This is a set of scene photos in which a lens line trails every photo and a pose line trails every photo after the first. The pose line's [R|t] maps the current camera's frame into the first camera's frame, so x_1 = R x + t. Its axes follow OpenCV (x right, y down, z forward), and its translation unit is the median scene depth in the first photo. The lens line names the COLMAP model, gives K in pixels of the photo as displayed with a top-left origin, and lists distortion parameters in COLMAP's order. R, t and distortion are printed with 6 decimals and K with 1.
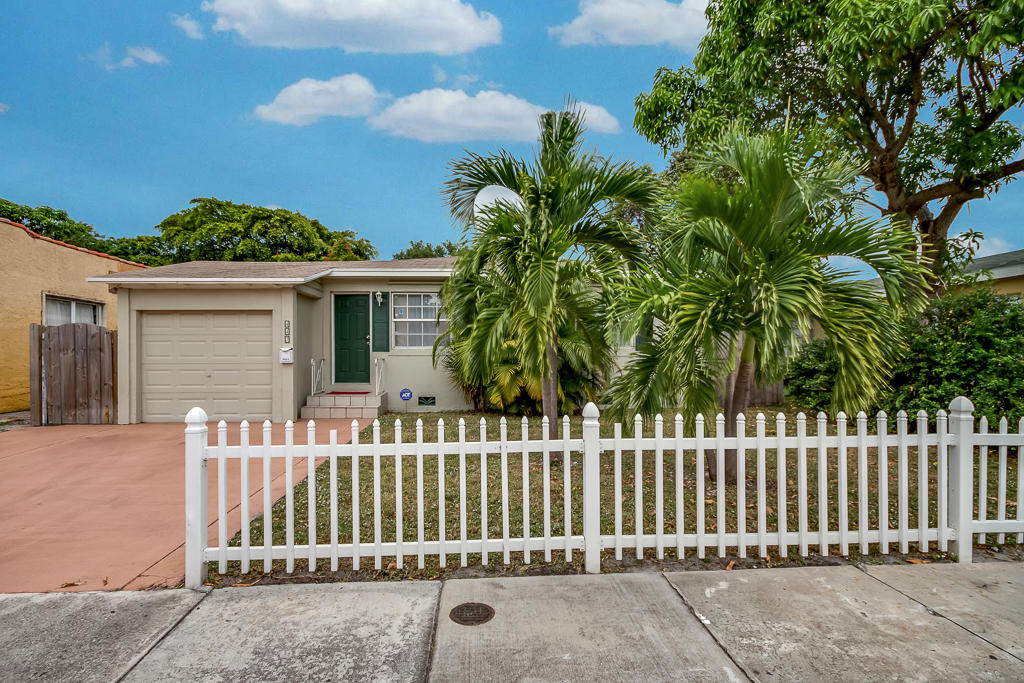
lens RADIAL K [[529.6, 0, 487.9], [0, 529.6, 377.0], [0, 0, 1]] dist [-0.003607, -0.002428]
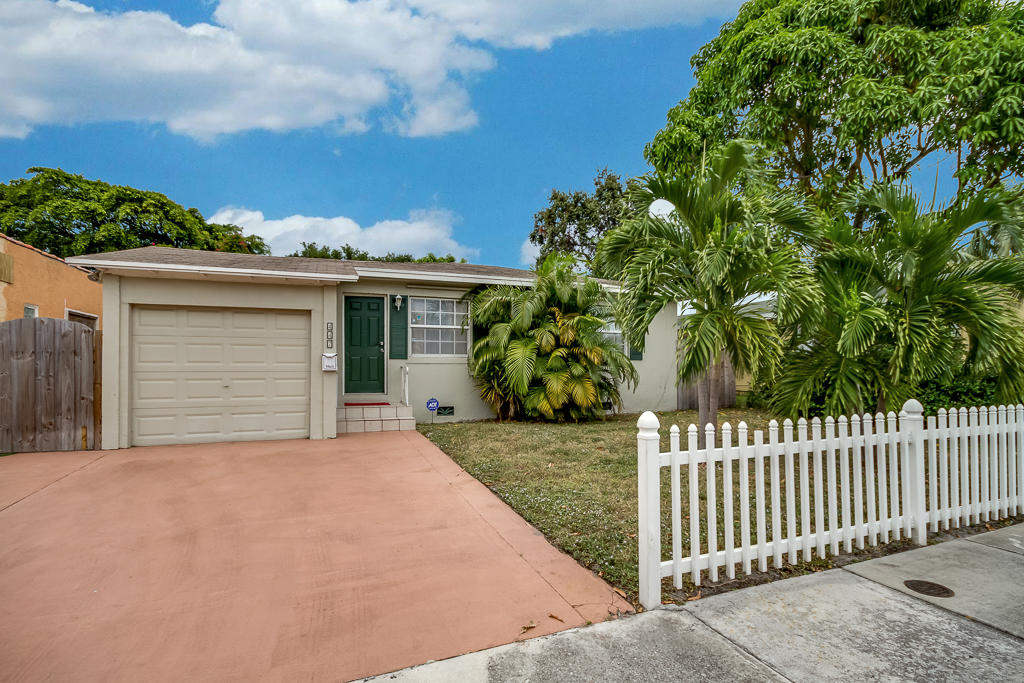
lens RADIAL K [[529.6, 0, 487.9], [0, 529.6, 377.0], [0, 0, 1]] dist [-0.003607, -0.002428]
pose [[0.944383, -0.003766, 0.328827, -0.419928], [0.011061, 0.999732, -0.020318, 0.004854], [-0.328663, 0.022825, 0.944172, 0.082005]]
